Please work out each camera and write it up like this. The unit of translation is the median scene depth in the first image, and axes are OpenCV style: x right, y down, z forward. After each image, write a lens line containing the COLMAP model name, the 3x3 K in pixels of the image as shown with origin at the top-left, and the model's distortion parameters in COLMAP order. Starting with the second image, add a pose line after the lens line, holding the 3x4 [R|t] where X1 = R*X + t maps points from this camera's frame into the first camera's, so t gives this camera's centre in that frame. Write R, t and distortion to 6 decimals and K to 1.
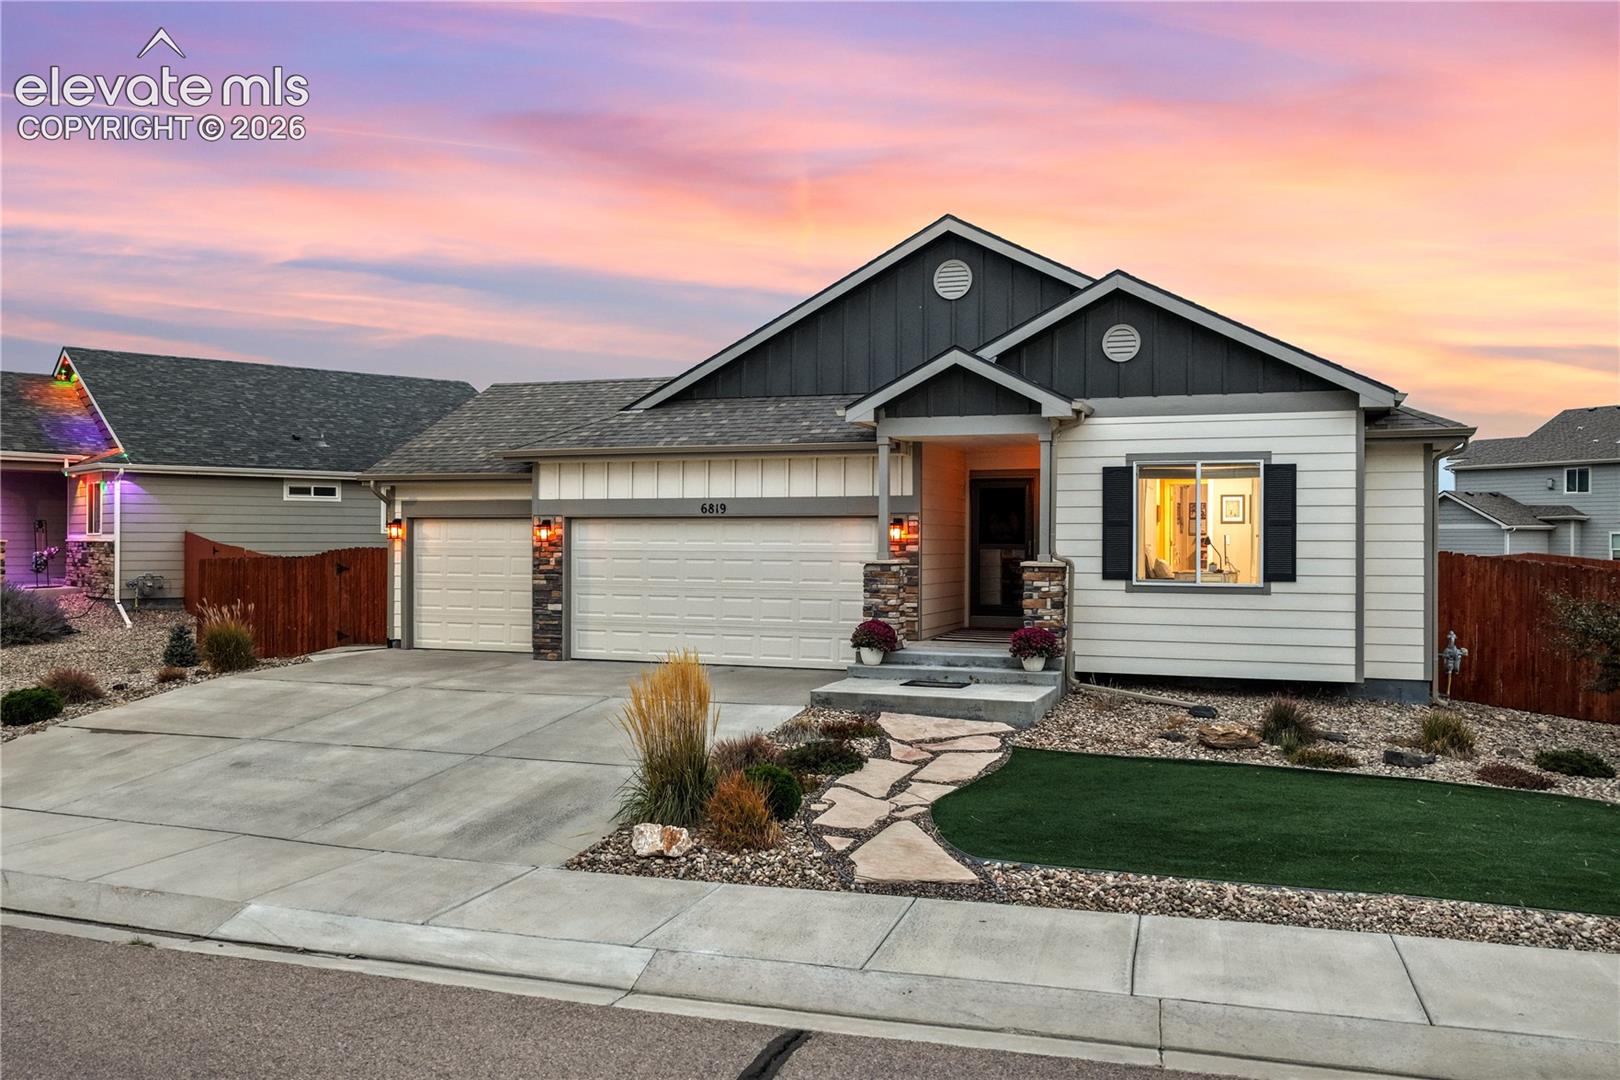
lens RADIAL K [[1363.1, 0, 818.7], [0, 1363.1, 534.2], [0, 0, 1]] dist [-0.009121, 0.016217]
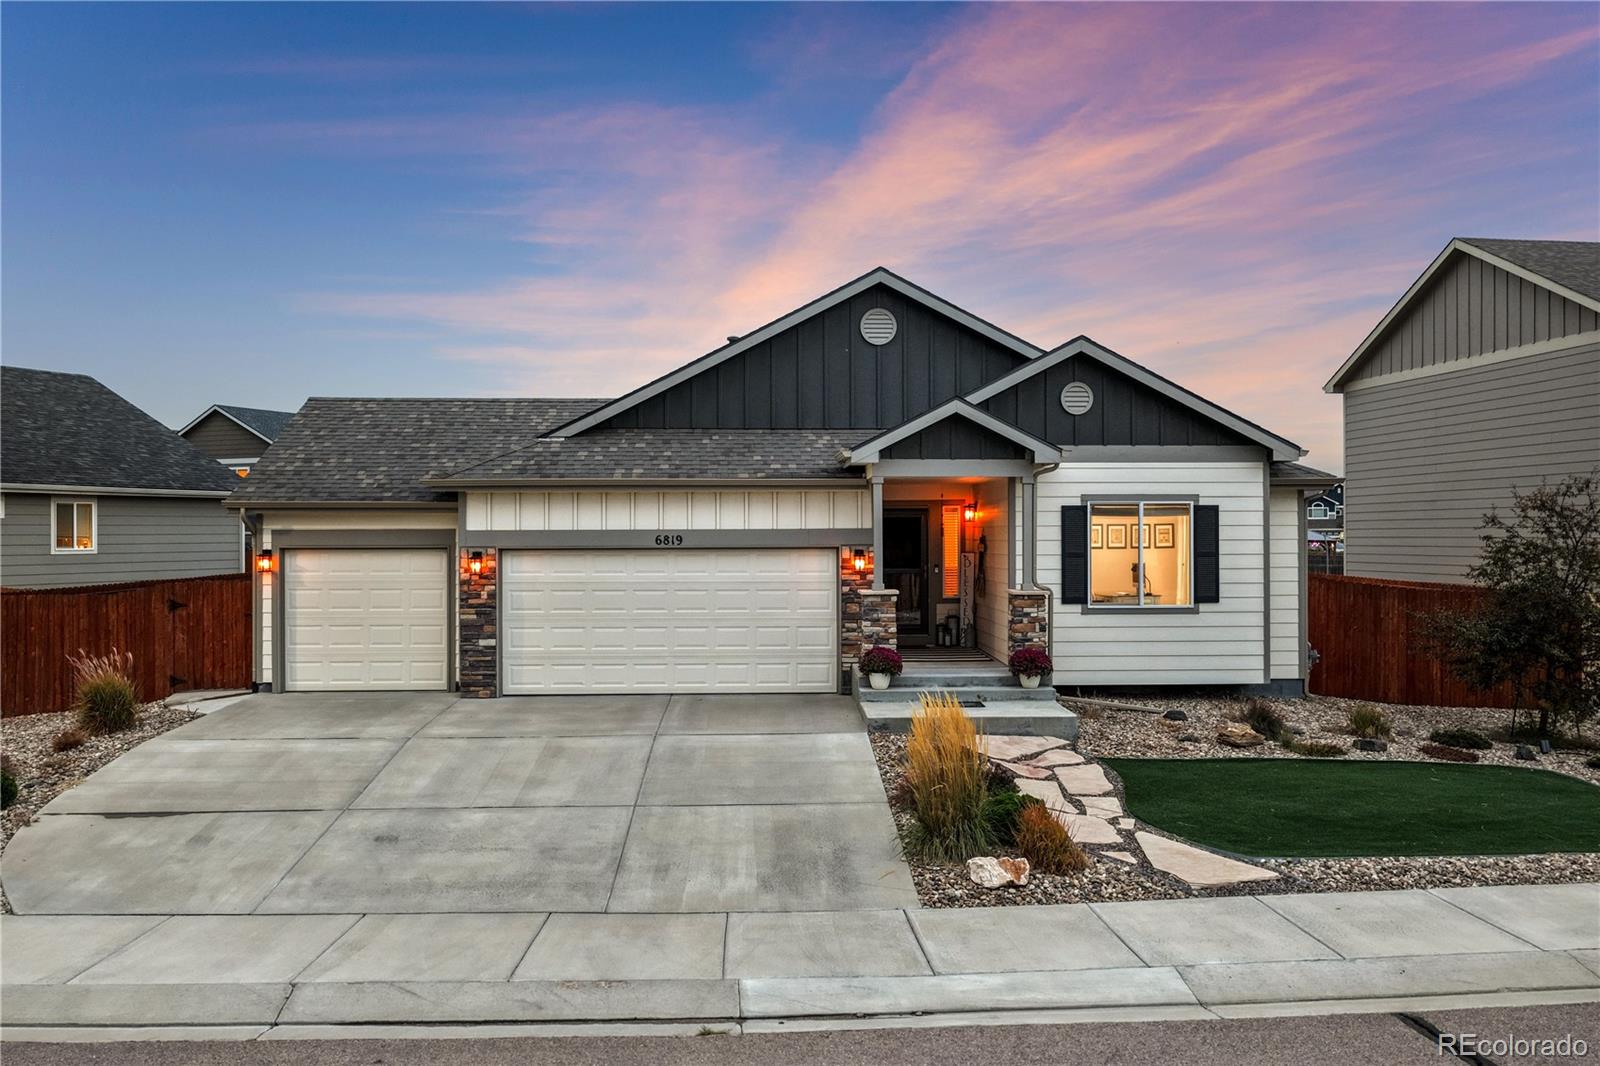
lens RADIAL K [[1346.3, 0, 808.6], [0, 1346.3, 527.3], [0, 0, 1]] dist [-0.009121, 0.016217]
pose [[0.917265, -0.004791, 0.398248, -0.444708], [0.004567, 0.999988, 0.001511, -0.034389], [-0.398251, 0.000433, 0.917277, 0.047736]]
